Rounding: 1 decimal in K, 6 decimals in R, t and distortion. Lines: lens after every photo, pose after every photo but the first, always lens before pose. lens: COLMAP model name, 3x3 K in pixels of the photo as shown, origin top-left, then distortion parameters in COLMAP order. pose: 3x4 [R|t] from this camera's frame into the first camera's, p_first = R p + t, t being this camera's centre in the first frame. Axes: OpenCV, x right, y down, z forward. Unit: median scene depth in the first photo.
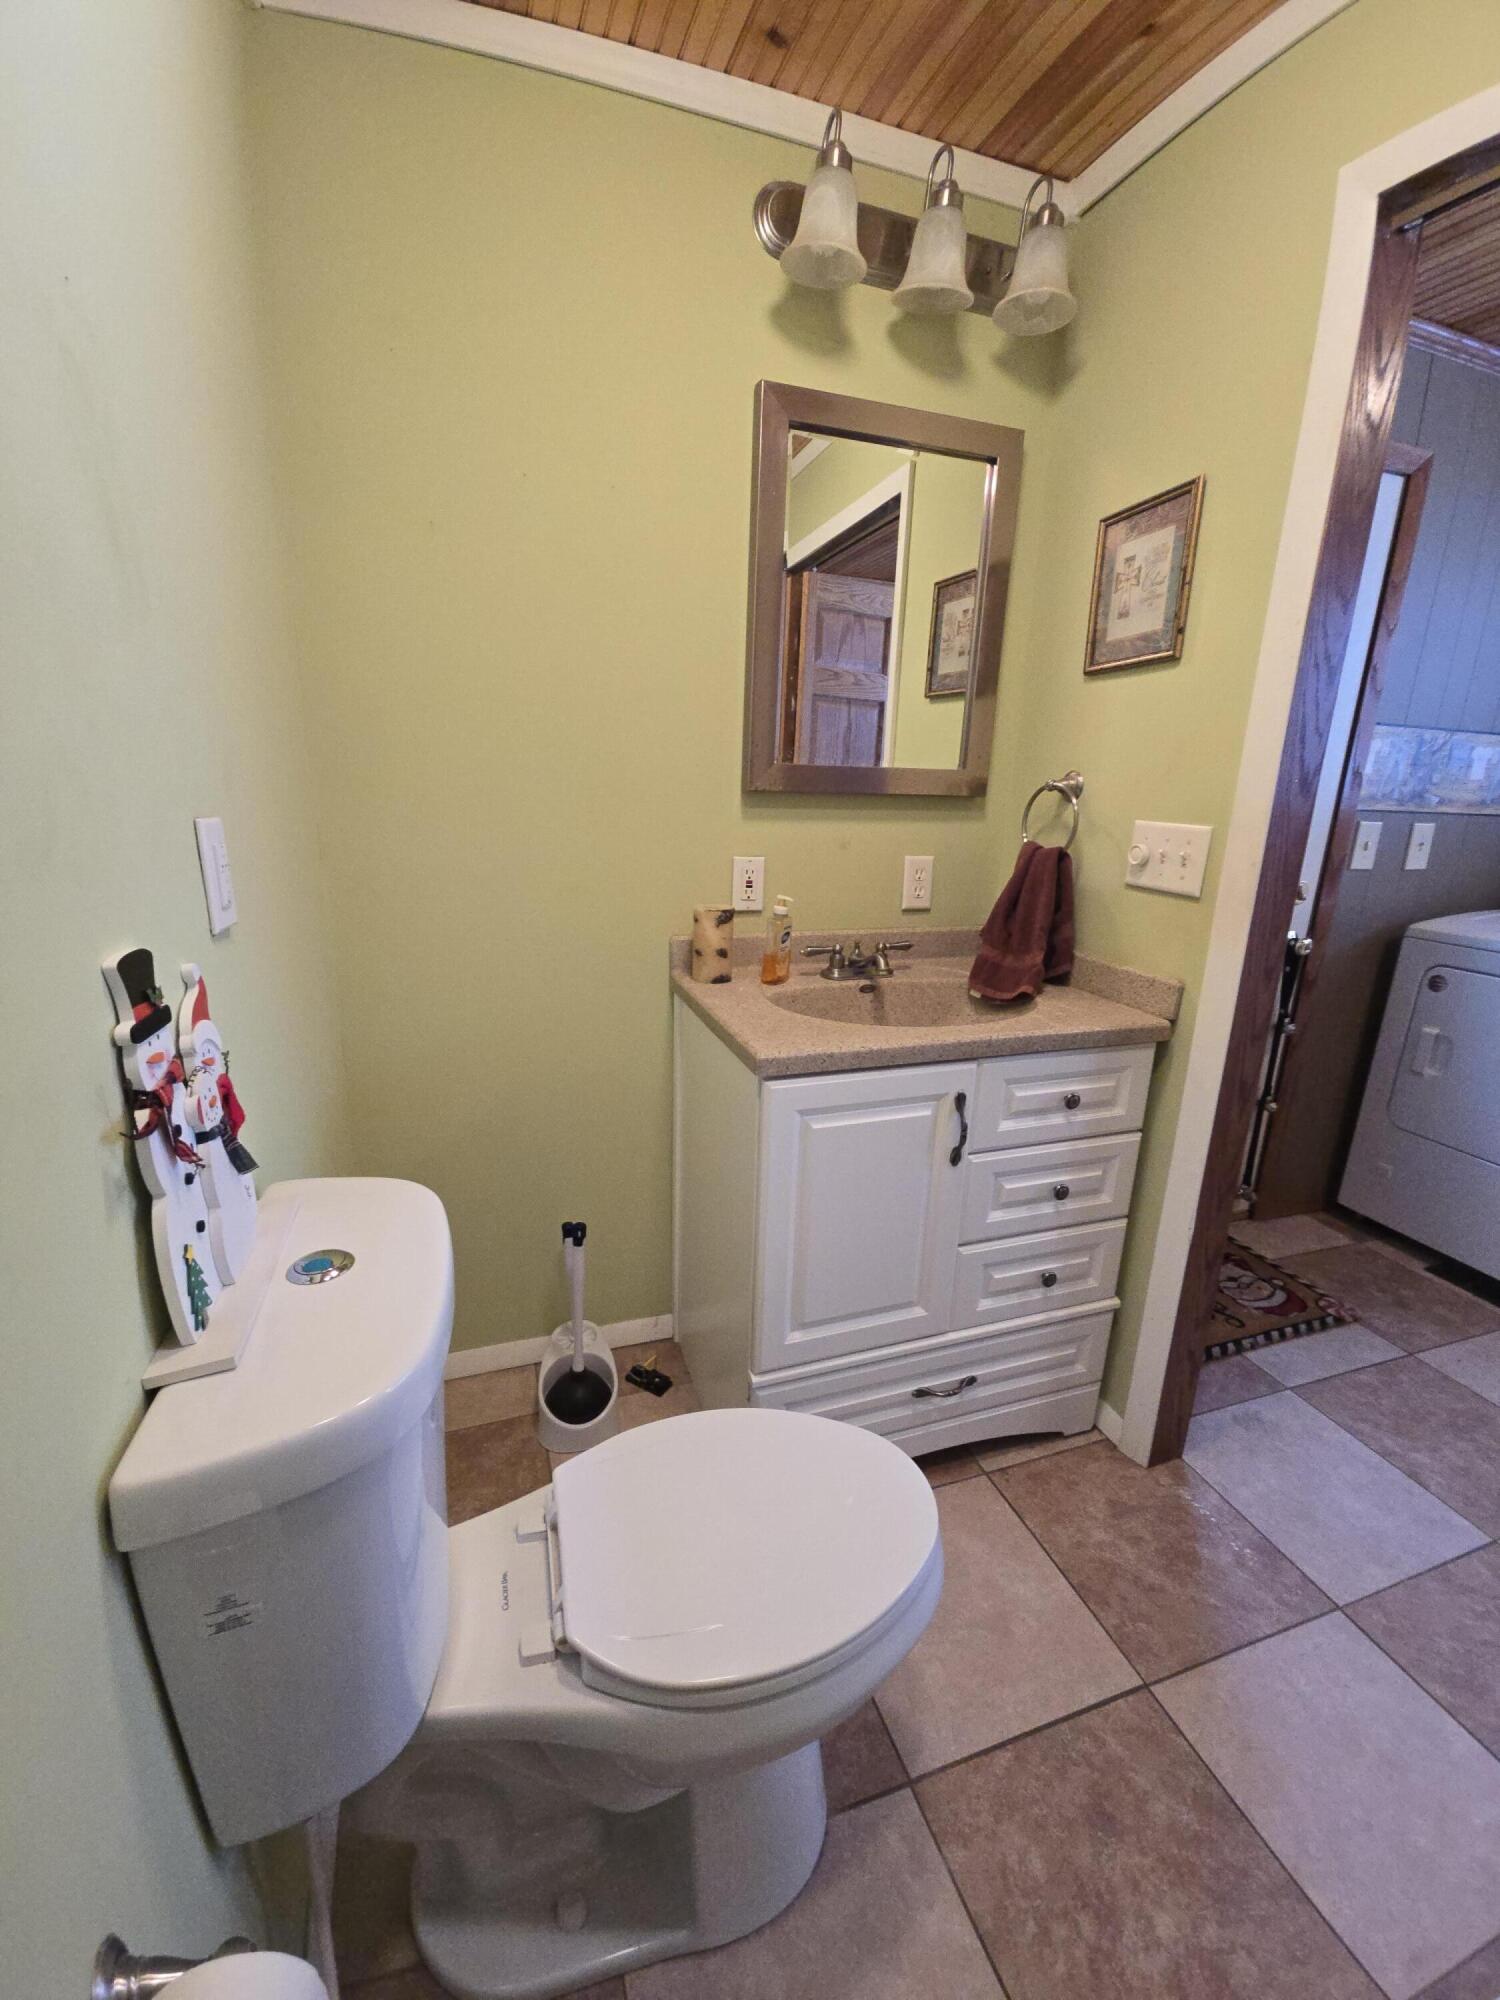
lens RADIAL K [[807.0, 0, 740.6], [0, 807.0, 990.2], [0, 0, 1]] dist [0.004691, -0.005011]
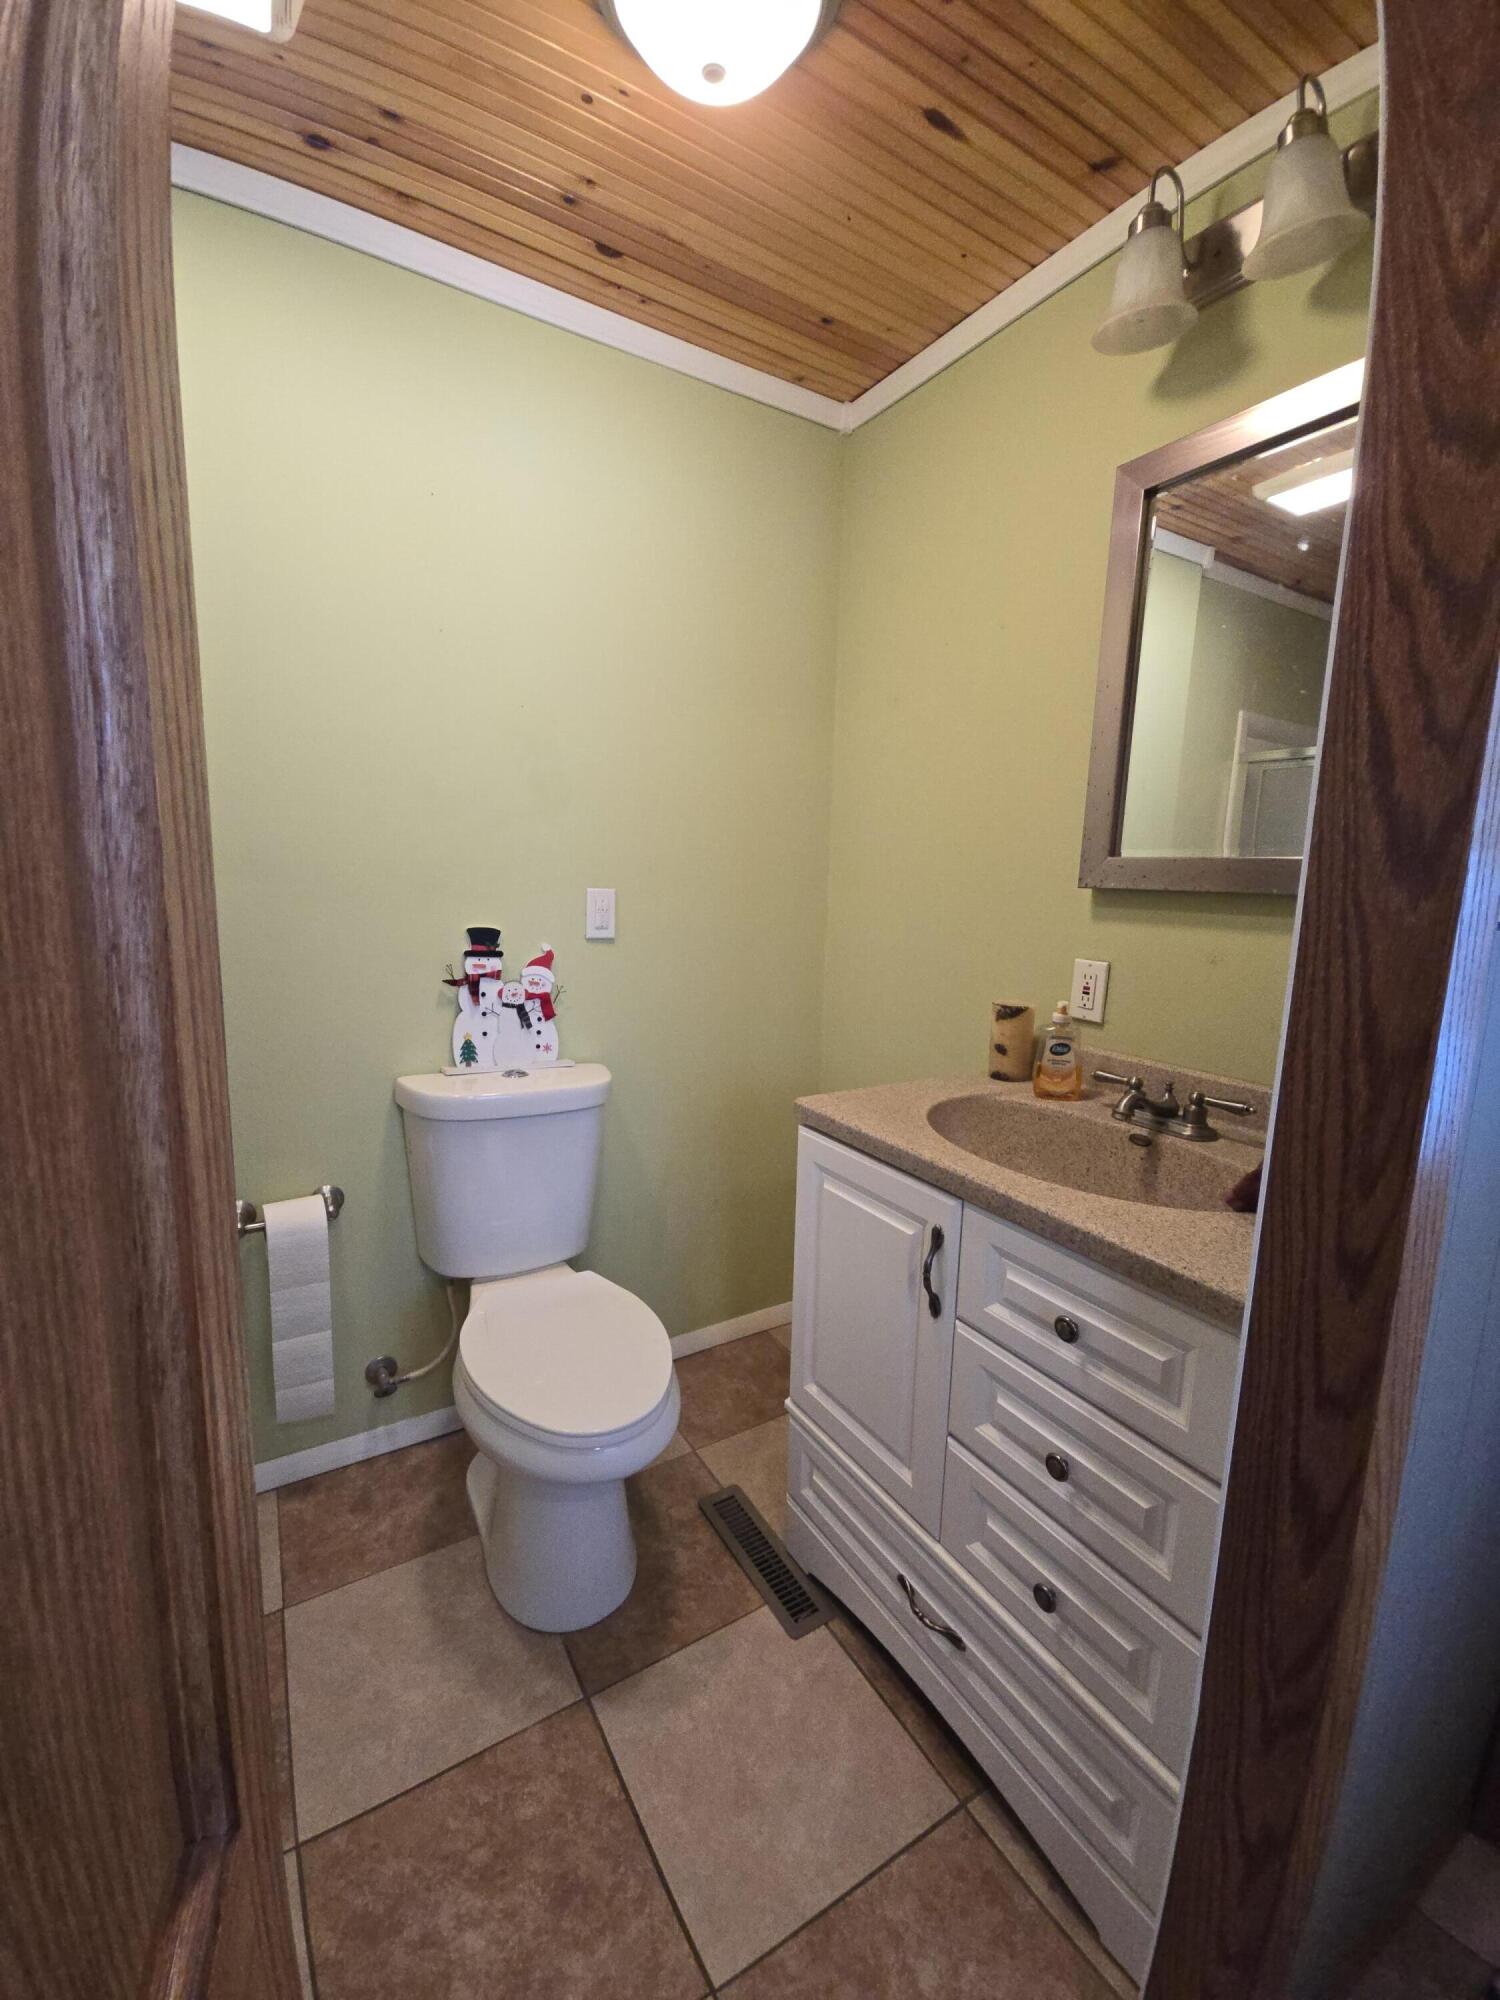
lens RADIAL K [[807.0, 0, 741.5], [0, 807.0, 991.5], [0, 0, 1]] dist [0.004691, -0.005011]
pose [[0.224246, 0.122222, -0.966838, 0.954778], [-0.262070, 0.963121, 0.060968, -0.102548], [0.938633, 0.239708, 0.248007, 0.507142]]
